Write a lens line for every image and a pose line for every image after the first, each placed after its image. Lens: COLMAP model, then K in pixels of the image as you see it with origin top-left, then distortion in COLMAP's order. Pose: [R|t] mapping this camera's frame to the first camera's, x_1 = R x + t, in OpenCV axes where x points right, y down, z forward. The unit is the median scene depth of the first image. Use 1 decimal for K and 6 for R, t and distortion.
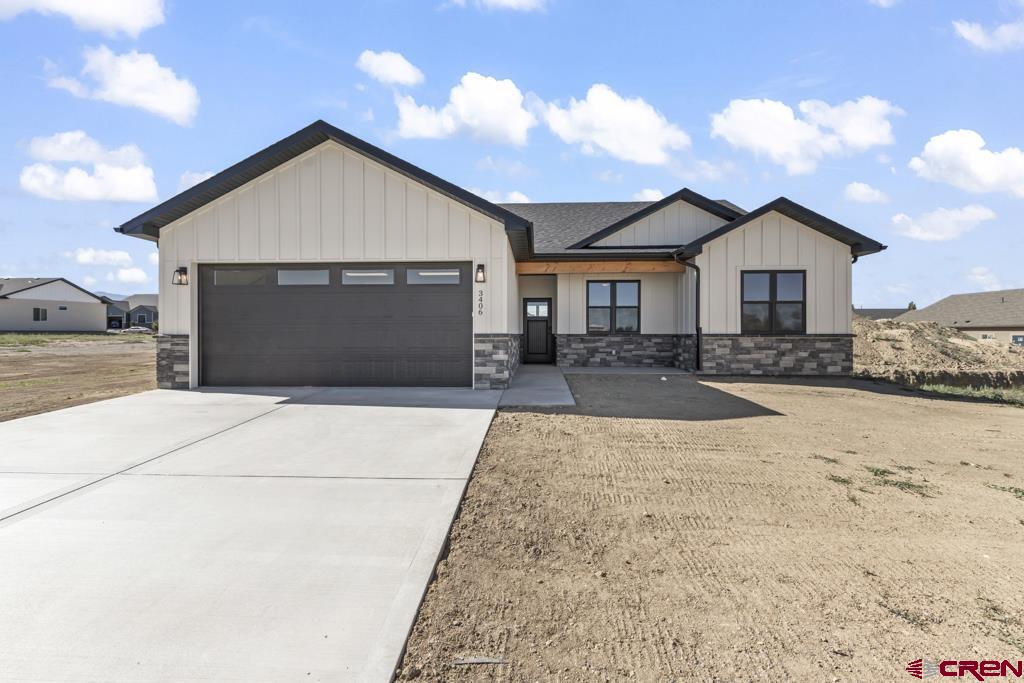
lens RADIAL K [[469.1, 0, 510.9], [0, 469.1, 332.4], [0, 0, 1]] dist [0.013608, 0.000065]
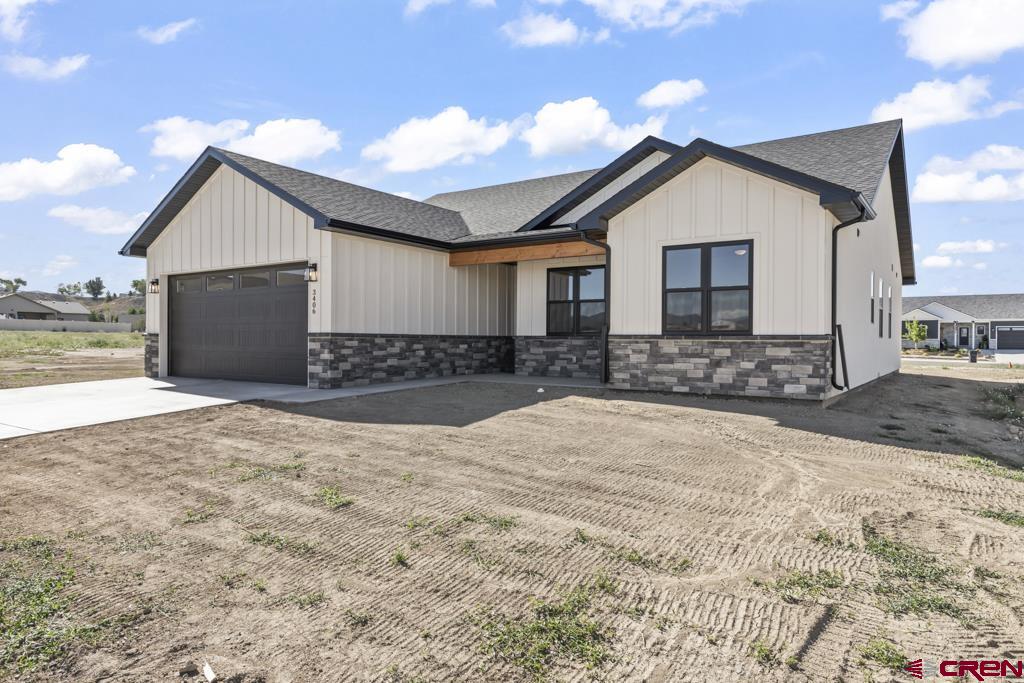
lens RADIAL K [[643.5, 0, 512.0], [0, 643.5, 341.5], [0, 0, 1]] dist [0.003187, 0.000268]
pose [[0.851194, 0.006981, -0.524805, 0.810412], [-0.005894, 0.999976, 0.003744, 0.011272], [0.524818, -0.000094, 0.851215, 0.044467]]
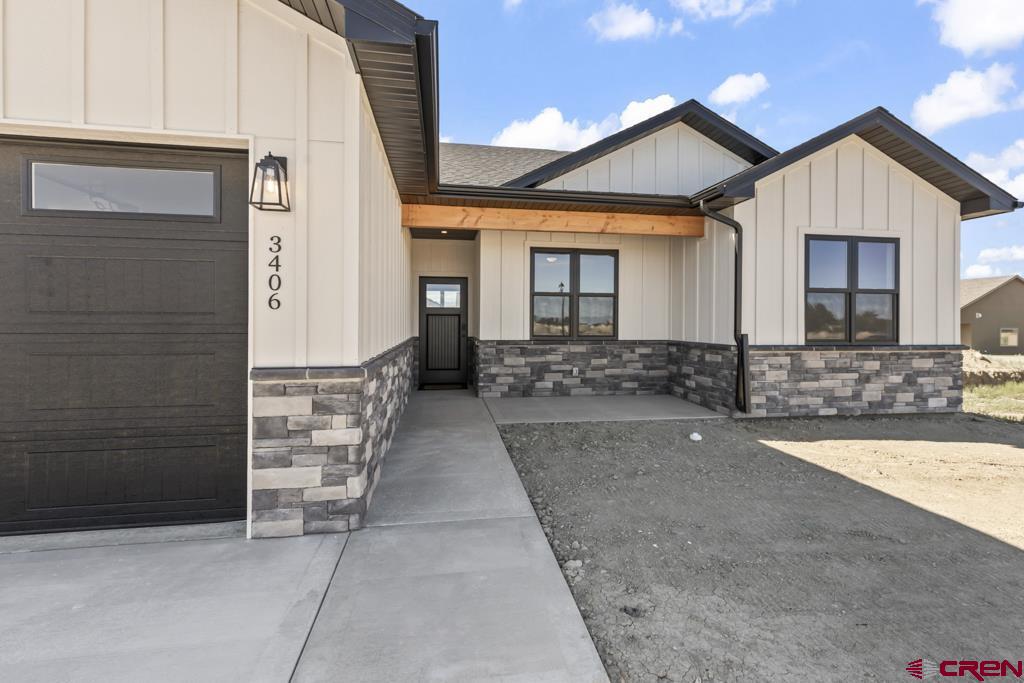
lens RADIAL K [[478.4, 0, 519.1], [0, 478.4, 318.9], [0, 0, 1]] dist [0.009632, 0.000225]
pose [[0.976007, 0.006870, 0.217632, 0.023485], [-0.006474, 0.999976, -0.002531, -0.024786], [-0.217644, 0.001061, 0.976028, 0.507207]]
